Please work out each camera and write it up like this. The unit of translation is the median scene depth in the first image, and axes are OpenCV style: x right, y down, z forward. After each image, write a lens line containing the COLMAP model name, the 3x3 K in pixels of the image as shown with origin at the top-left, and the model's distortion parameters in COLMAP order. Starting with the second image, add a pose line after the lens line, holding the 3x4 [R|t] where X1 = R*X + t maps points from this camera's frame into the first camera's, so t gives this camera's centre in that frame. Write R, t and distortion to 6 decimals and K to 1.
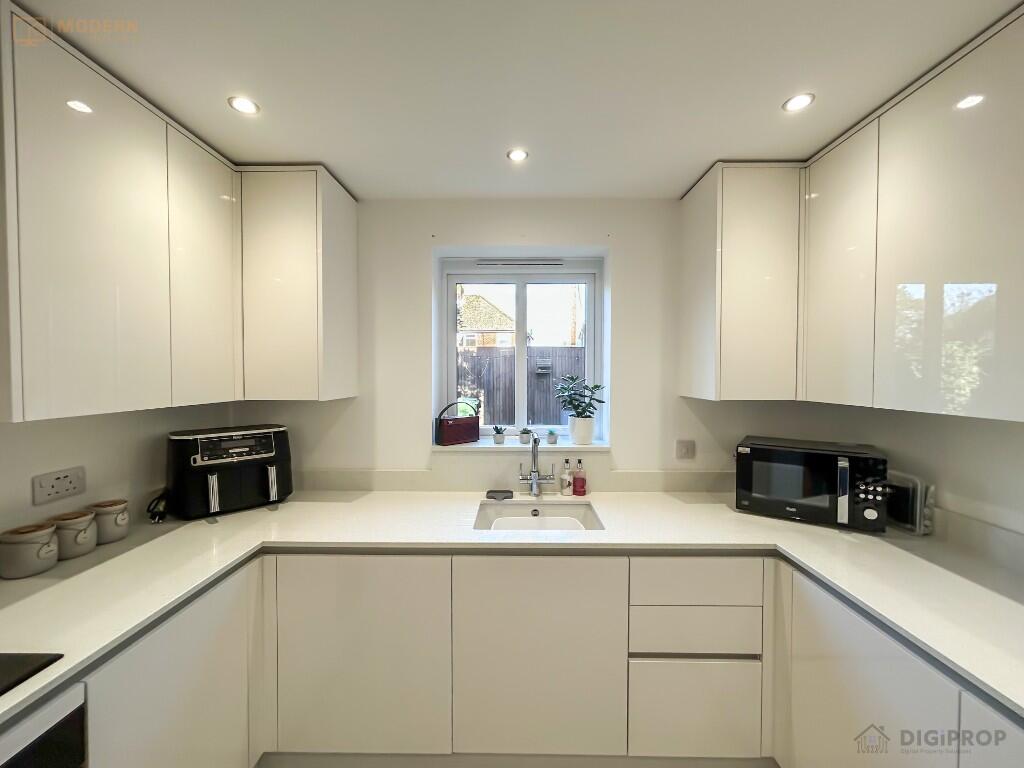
lens RADIAL K [[419.7, 0, 512.0], [0, 419.7, 384.0], [0, 0, 1]] dist [0.003449, 0.001059]
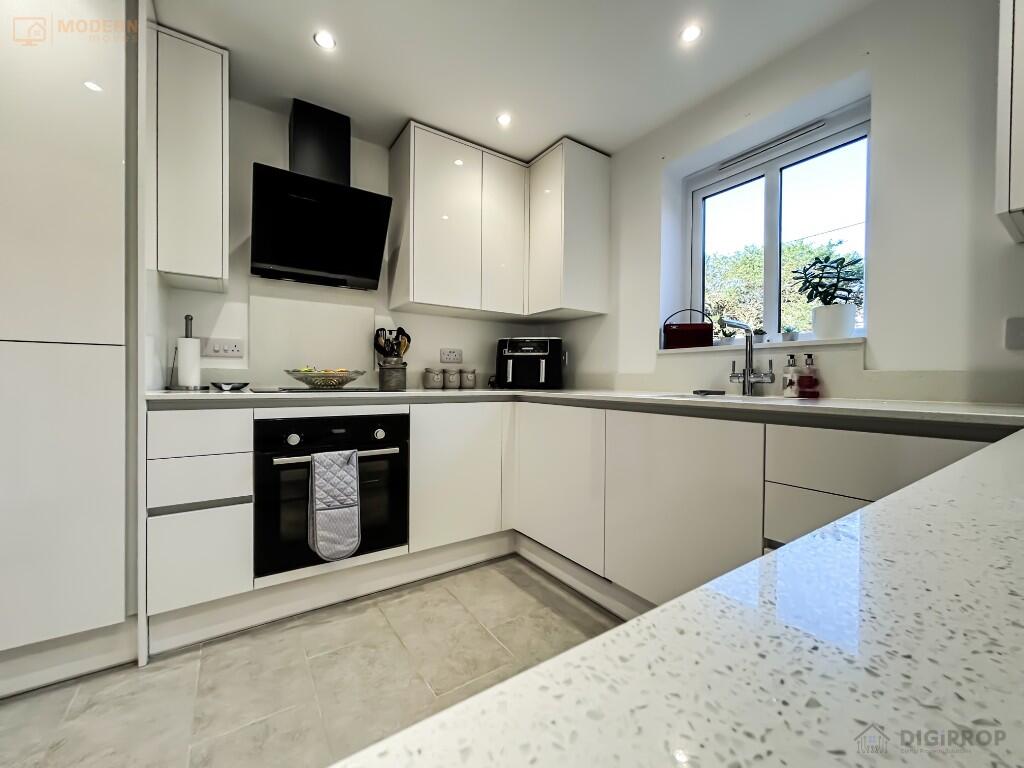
lens RADIAL K [[419.7, 0, 512.0], [0, 419.7, 384.0], [0, 0, 1]] dist [0.003449, 0.001059]
pose [[0.567901, 0.009169, -0.823045, 0.588379], [-0.031678, 0.999441, -0.010724, 0.309673], [0.822487, 0.032162, 0.567874, 0.089403]]
